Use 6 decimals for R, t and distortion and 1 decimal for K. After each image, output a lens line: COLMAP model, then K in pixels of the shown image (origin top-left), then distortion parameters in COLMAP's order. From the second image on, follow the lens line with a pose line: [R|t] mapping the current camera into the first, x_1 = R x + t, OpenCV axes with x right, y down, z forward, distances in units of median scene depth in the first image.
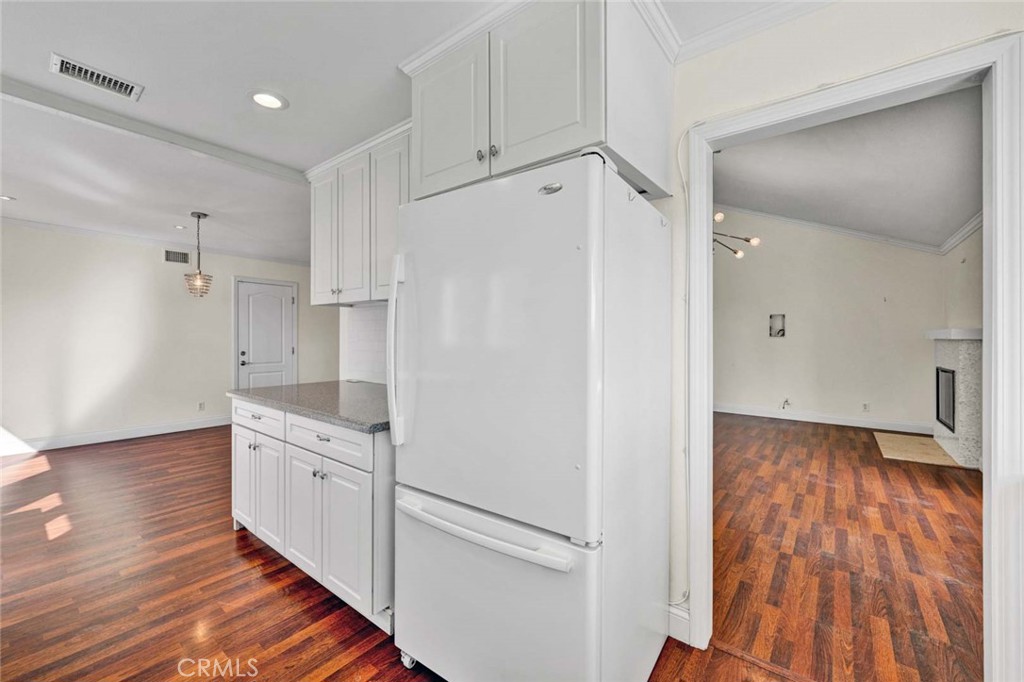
lens RADIAL K [[407.5, 0, 526.8], [0, 407.5, 341.4], [0, 0, 1]] dist [0.001182, 0.000242]
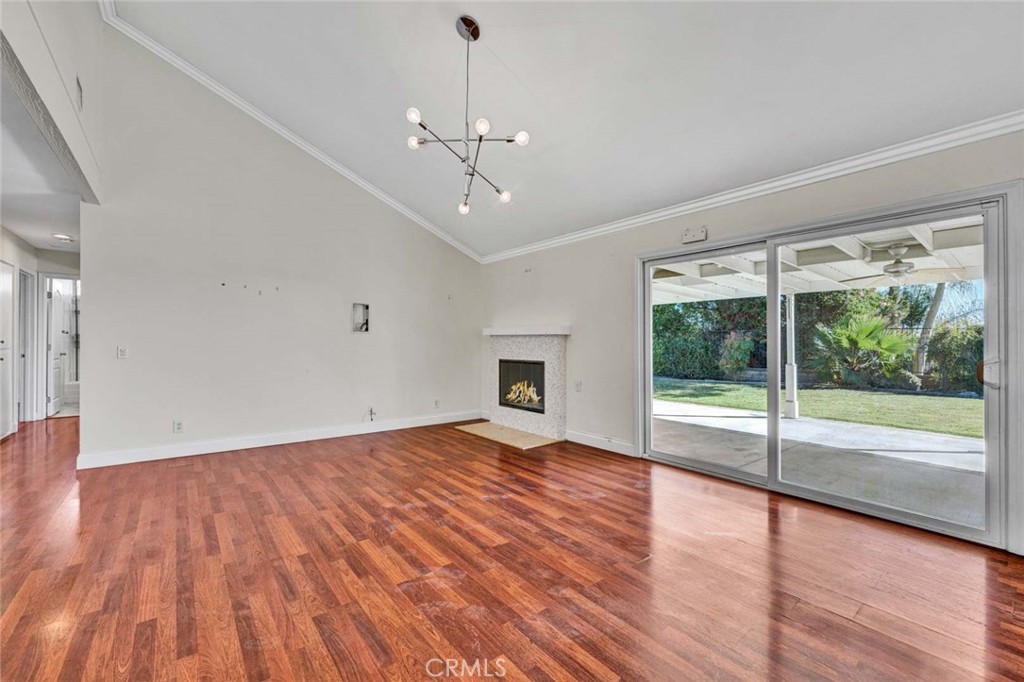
lens RADIAL K [[417.7, 0, 489.1], [0, 417.7, 342.1], [0, 0, 1]] dist [-0.011486, 0.000047]
pose [[0.282710, -0.005855, 0.959187, -0.169153], [0.006686, 0.999969, 0.004133, 0.011490], [-0.959182, 0.005245, 0.282741, 0.865405]]
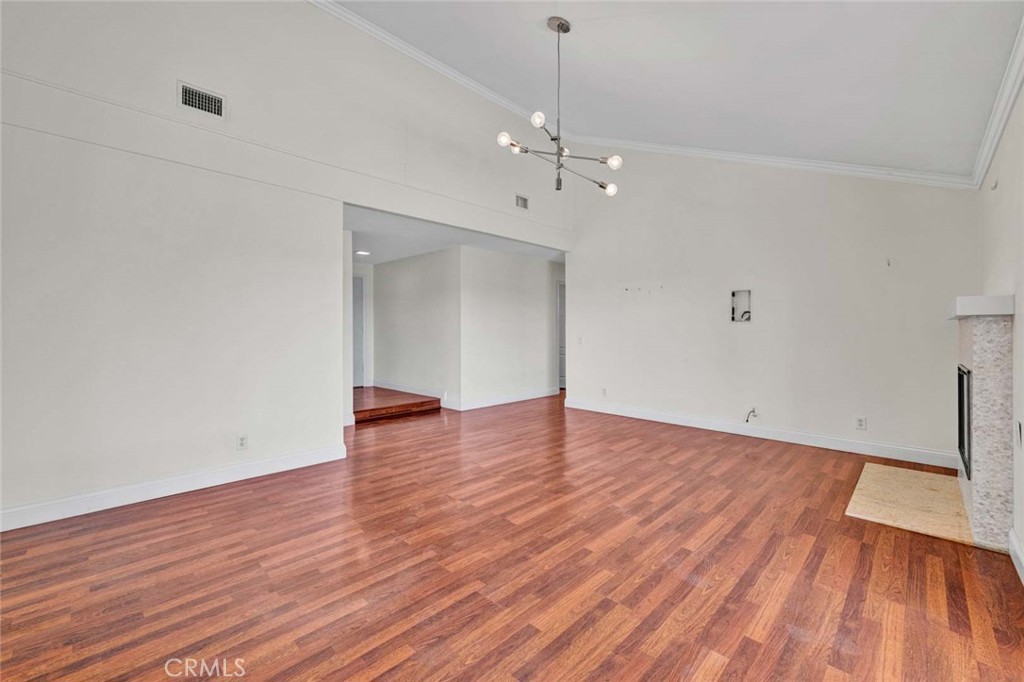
lens RADIAL K [[416.7, 0, 530.0], [0, 416.7, 334.0], [0, 0, 1]] dist [0.000940, 0.000142]
pose [[0.994624, -0.003771, -0.103482, 0.524612], [0.003300, 0.999983, -0.004722, 0.021645], [0.103498, 0.004356, 0.994620, 0.373637]]
